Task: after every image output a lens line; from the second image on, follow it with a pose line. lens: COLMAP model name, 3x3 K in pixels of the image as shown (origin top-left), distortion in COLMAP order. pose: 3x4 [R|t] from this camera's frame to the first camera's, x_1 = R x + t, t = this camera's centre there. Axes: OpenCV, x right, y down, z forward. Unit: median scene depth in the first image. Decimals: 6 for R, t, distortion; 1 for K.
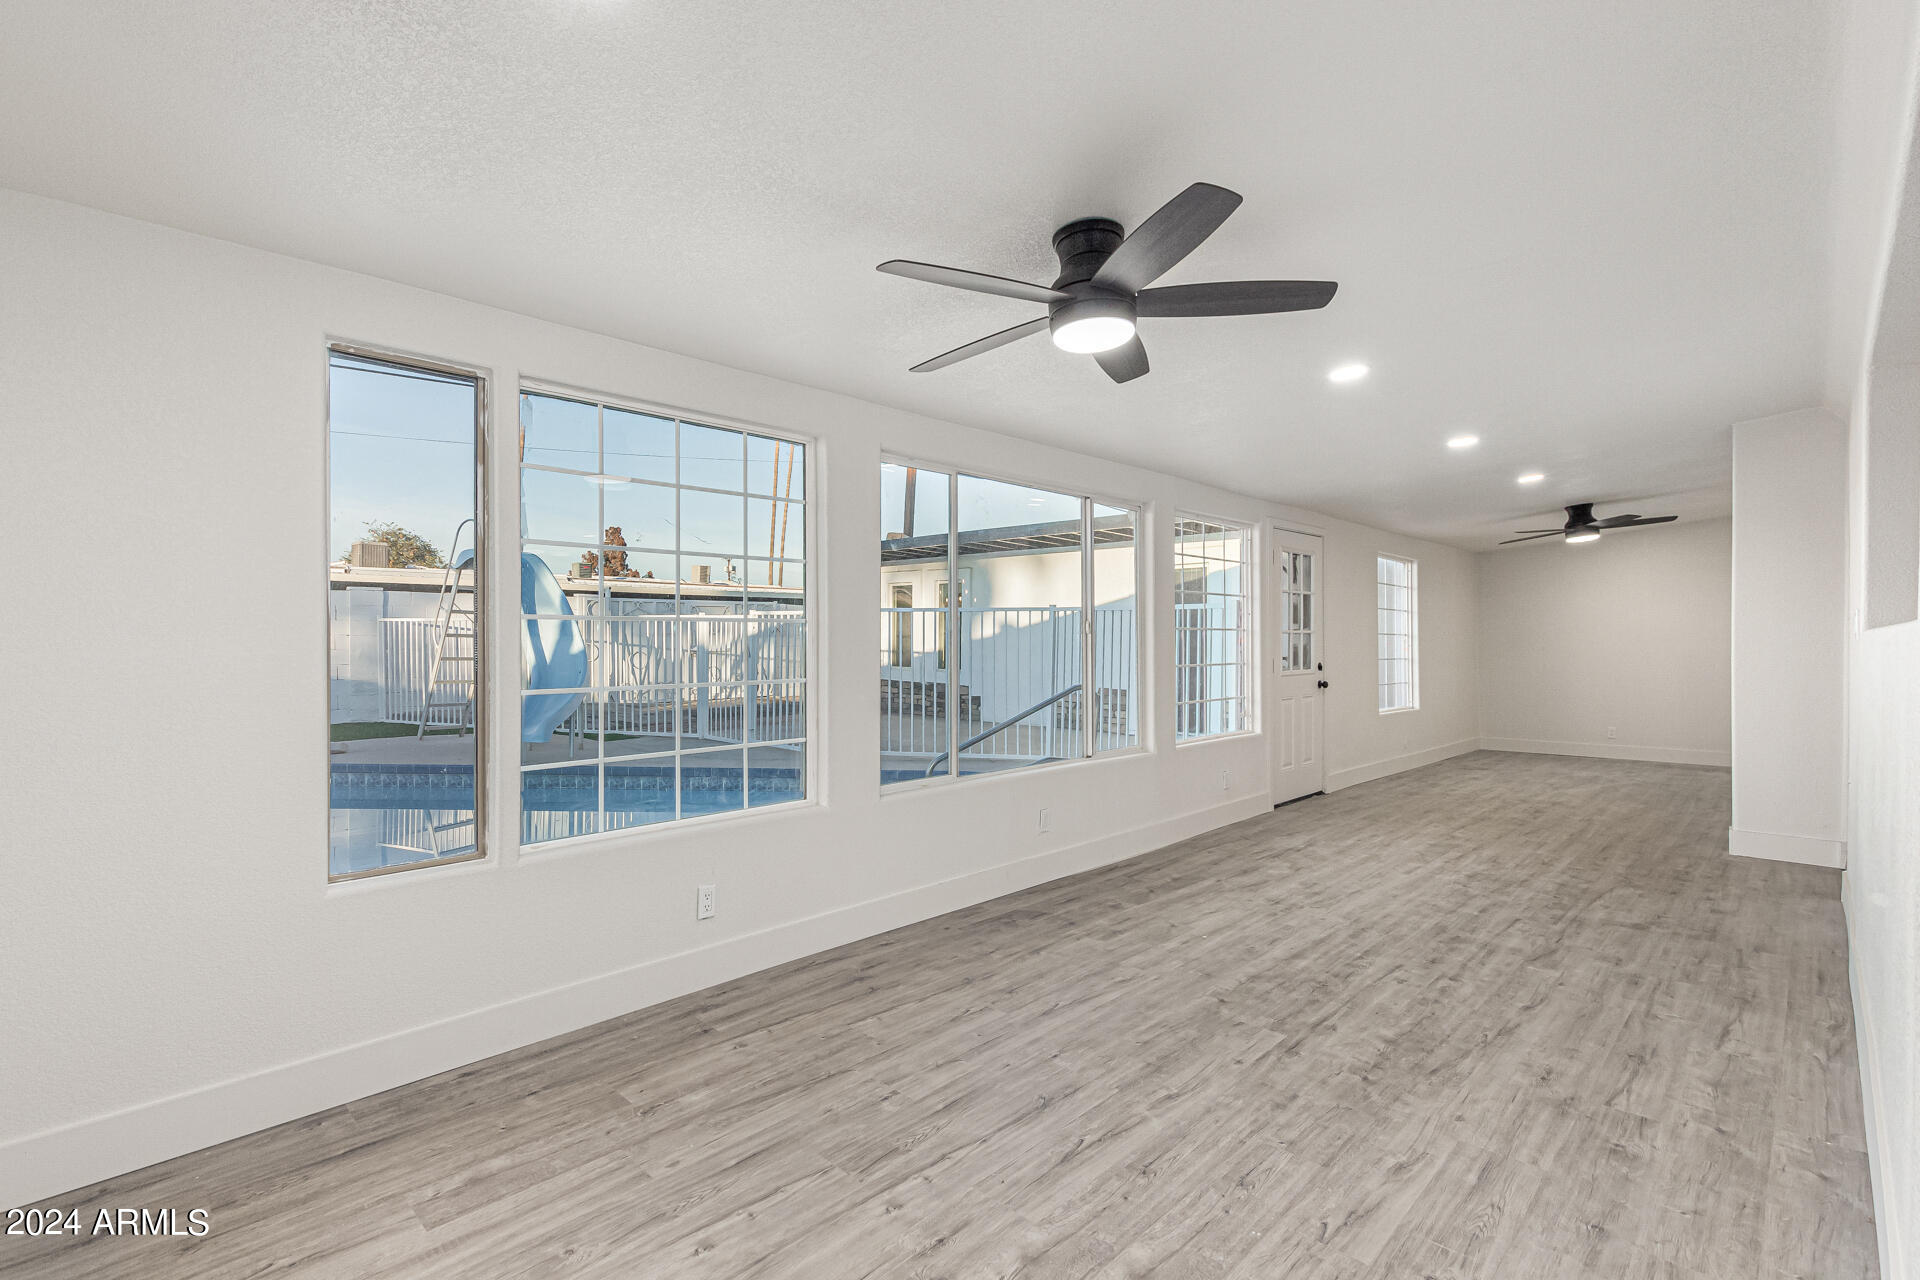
lens RADIAL K [[873.0, 0, 969.0], [0, 873.0, 637.3], [0, 0, 1]] dist [-0.002347, -0.001201]
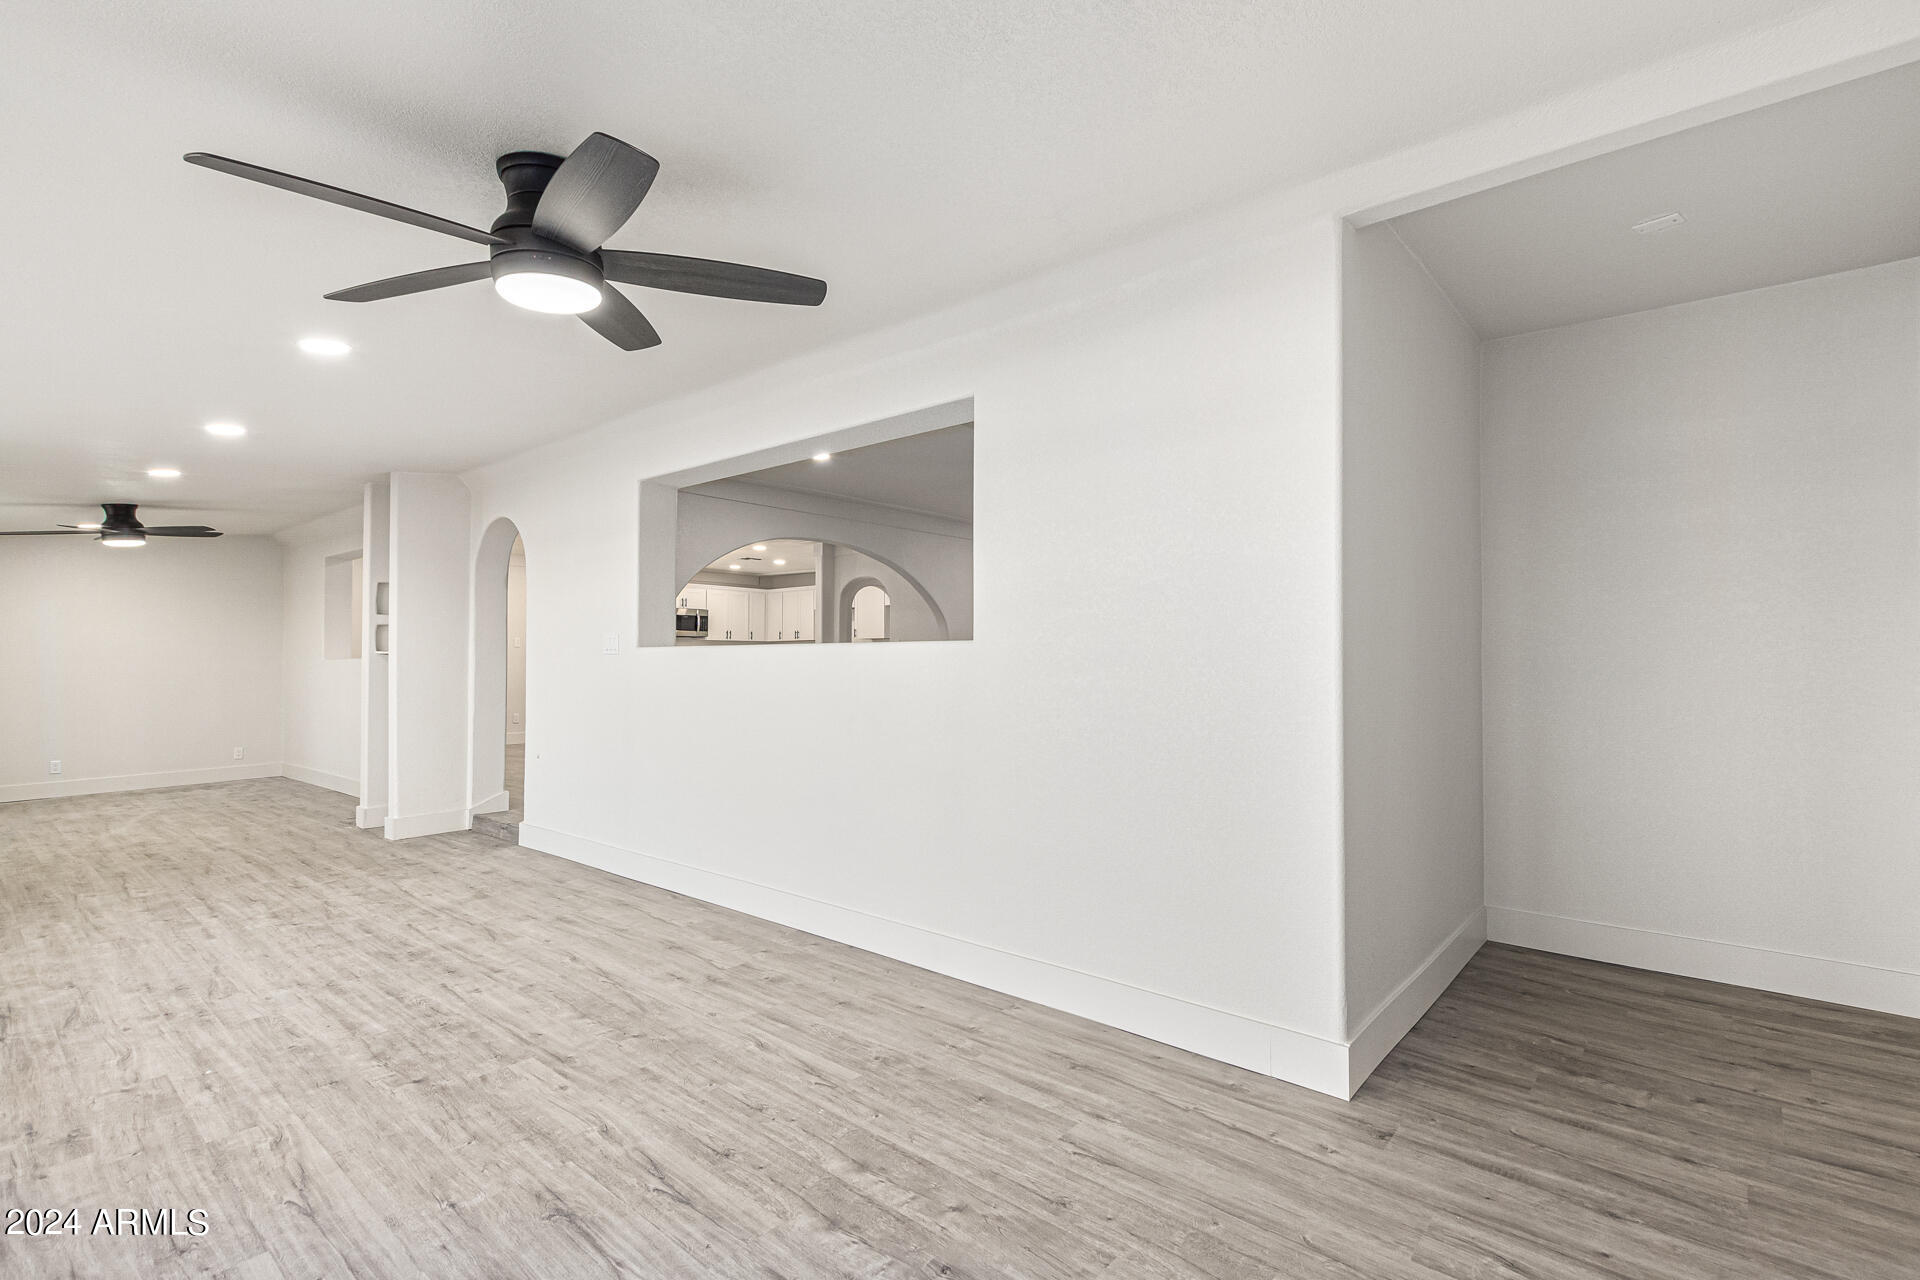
lens RADIAL K [[873.0, 0, 969.5], [0, 873.0, 637.0], [0, 0, 1]] dist [-0.002347, -0.001201]
pose [[-0.053100, 0.015477, 0.998469, -0.445453], [0.004692, 0.999873, -0.015250, -0.000954], [-0.998578, 0.003875, -0.053166, 0.379381]]
